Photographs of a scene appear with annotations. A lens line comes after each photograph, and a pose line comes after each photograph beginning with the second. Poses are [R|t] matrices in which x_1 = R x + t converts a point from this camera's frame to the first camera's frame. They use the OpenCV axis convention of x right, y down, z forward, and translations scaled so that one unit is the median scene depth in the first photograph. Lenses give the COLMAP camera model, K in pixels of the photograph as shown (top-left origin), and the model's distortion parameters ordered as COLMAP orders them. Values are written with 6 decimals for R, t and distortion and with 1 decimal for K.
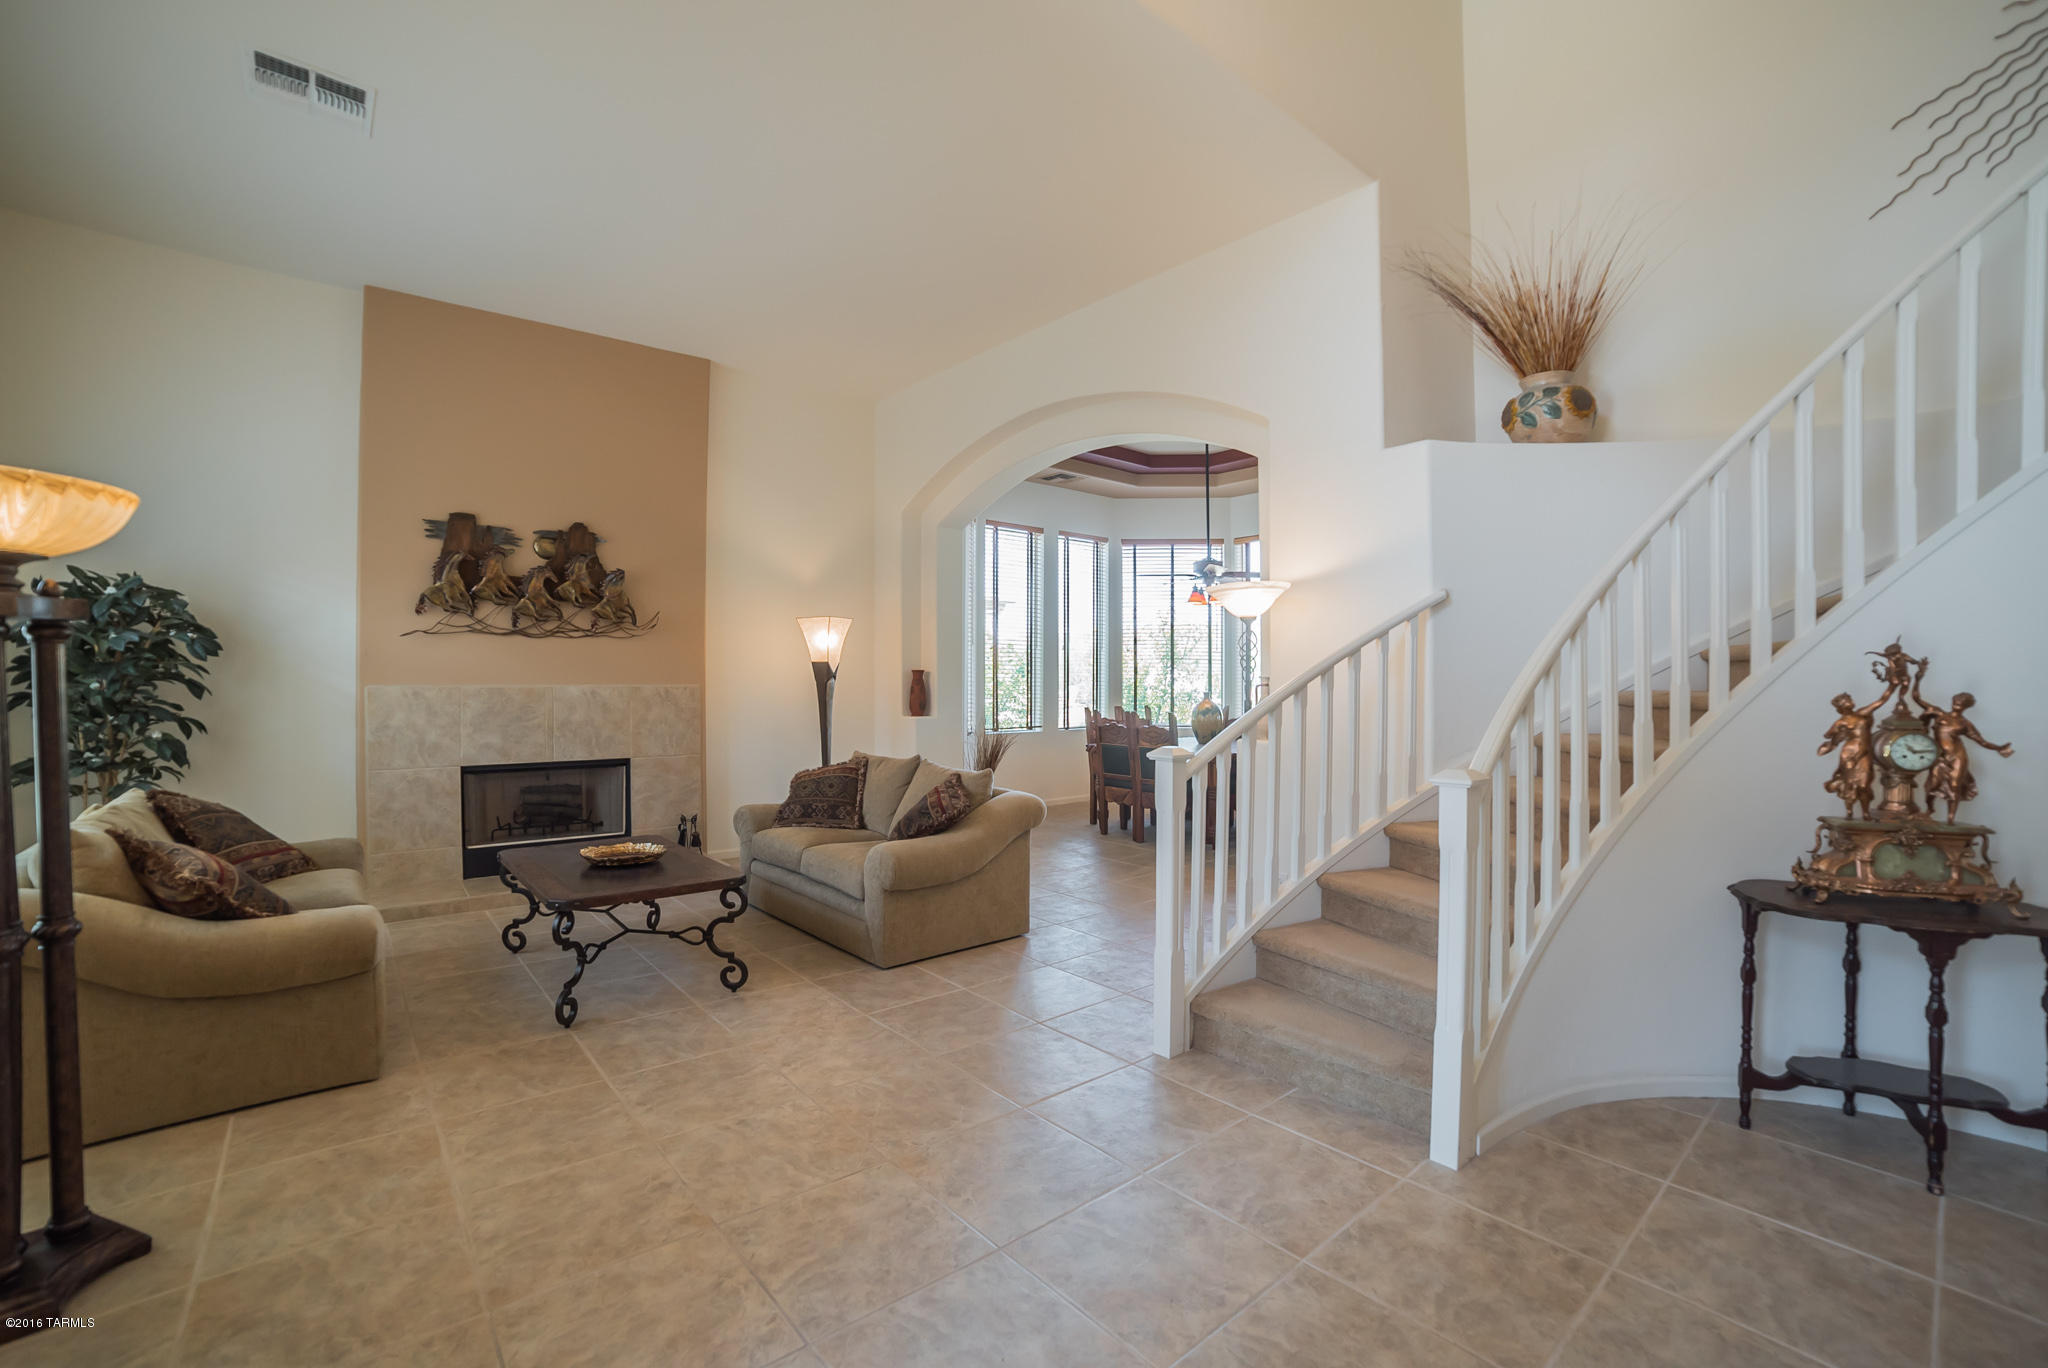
lens RADIAL K [[875.8, 0, 1019.9], [0, 875.8, 682.8], [0, 0, 1]] dist [-0.104629, 0.036674]
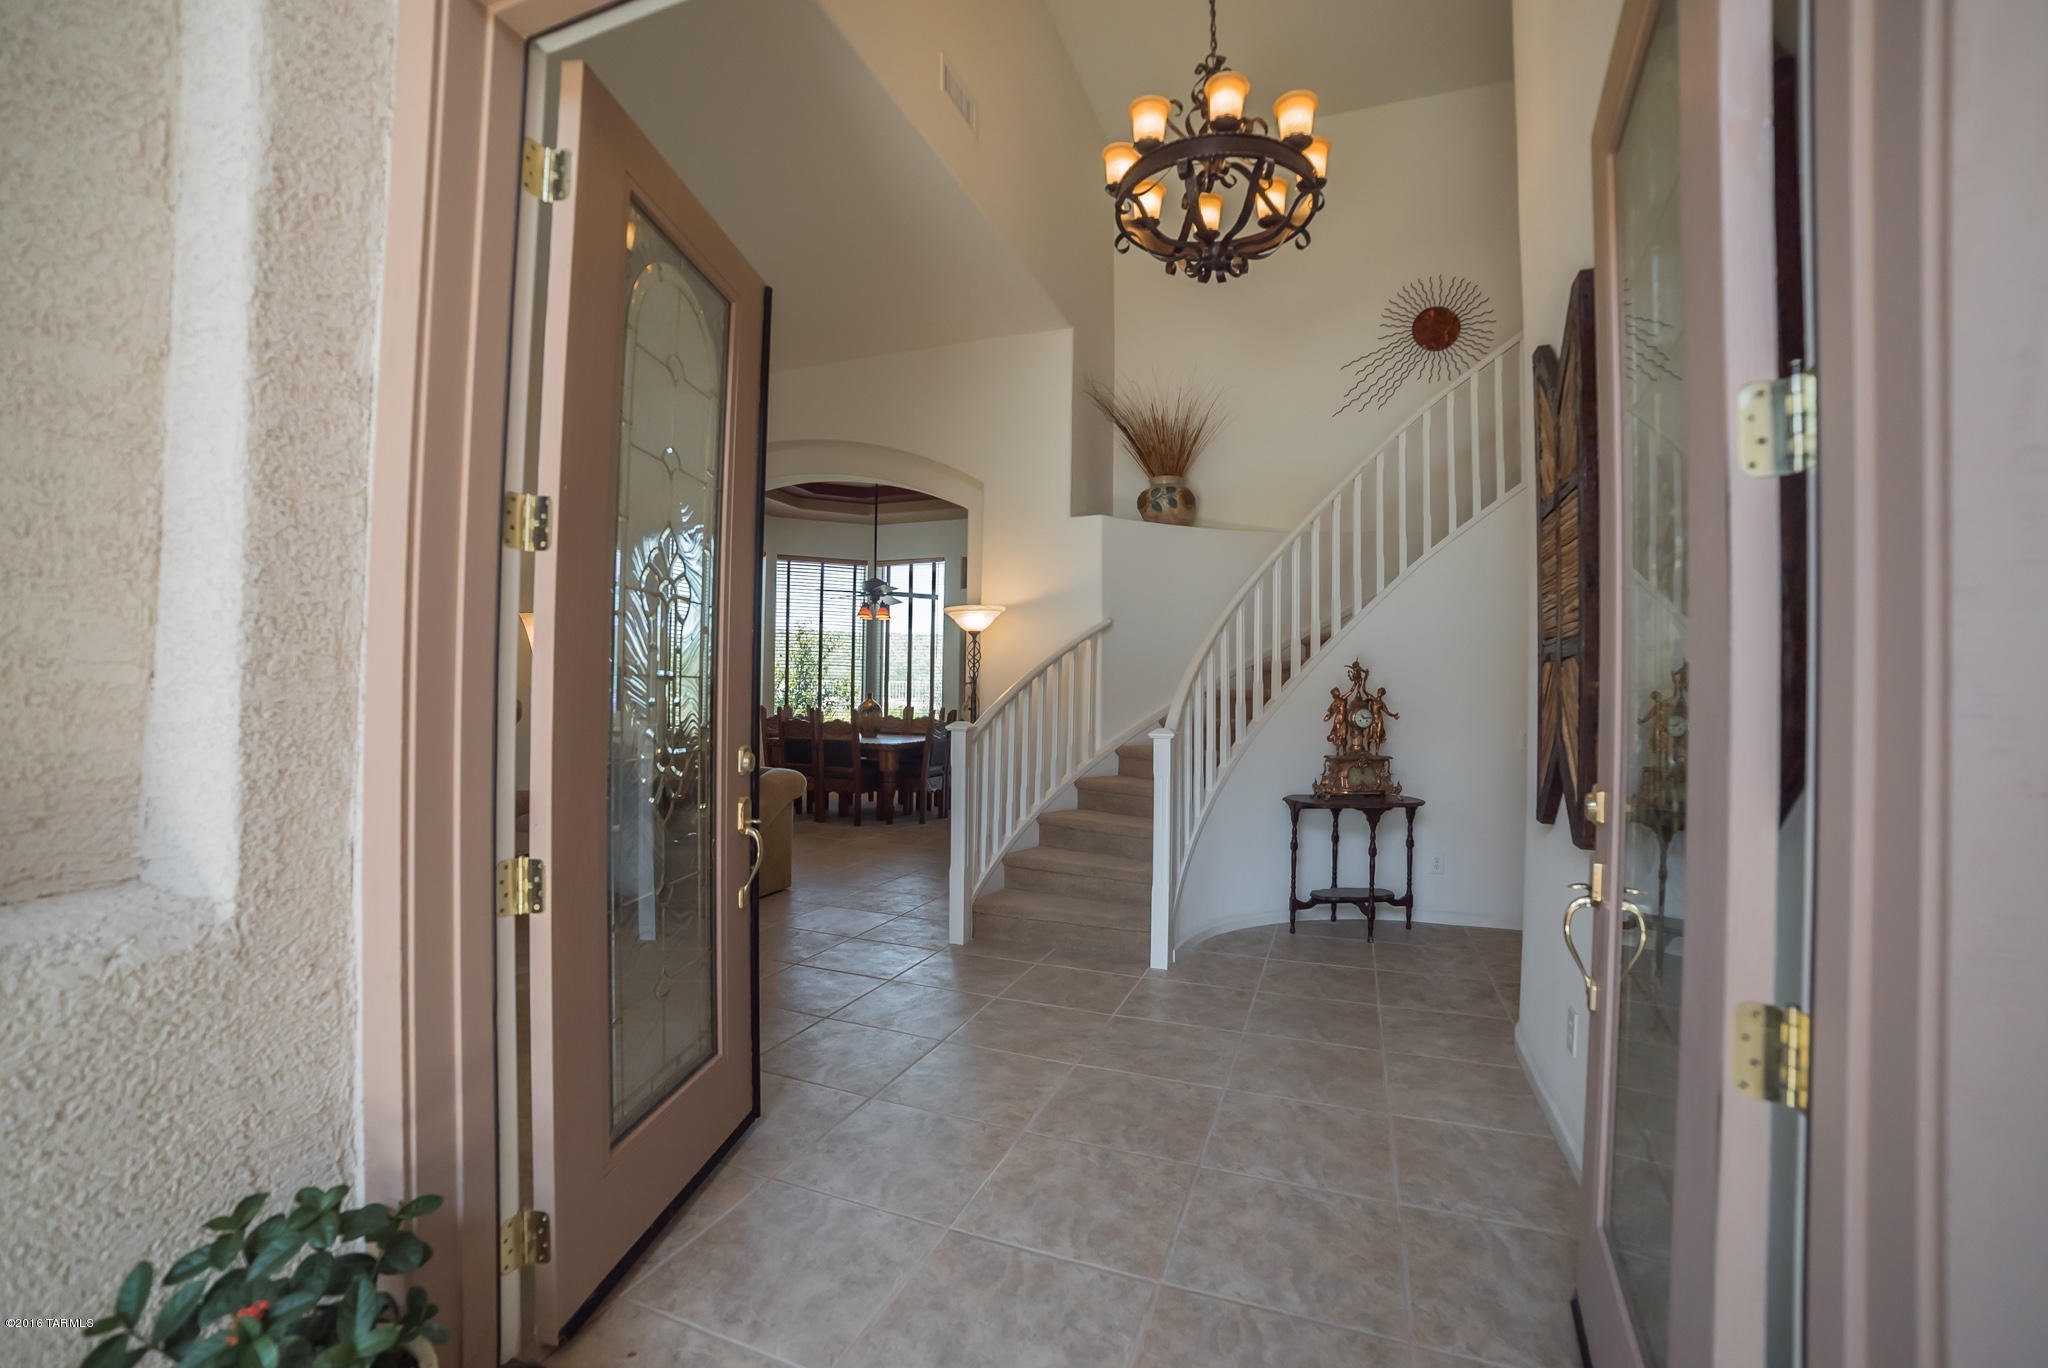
lens RADIAL K [[867.0, 0, 1008.4], [0, 867.0, 684.7], [0, 0, 1]] dist [-0.101557, 0.035738]
pose [[0.881594, 0.014706, 0.471779, -0.515232], [-0.009897, 0.999871, -0.012673, 0.036532], [-0.471904, 0.006503, 0.881626, -0.328314]]
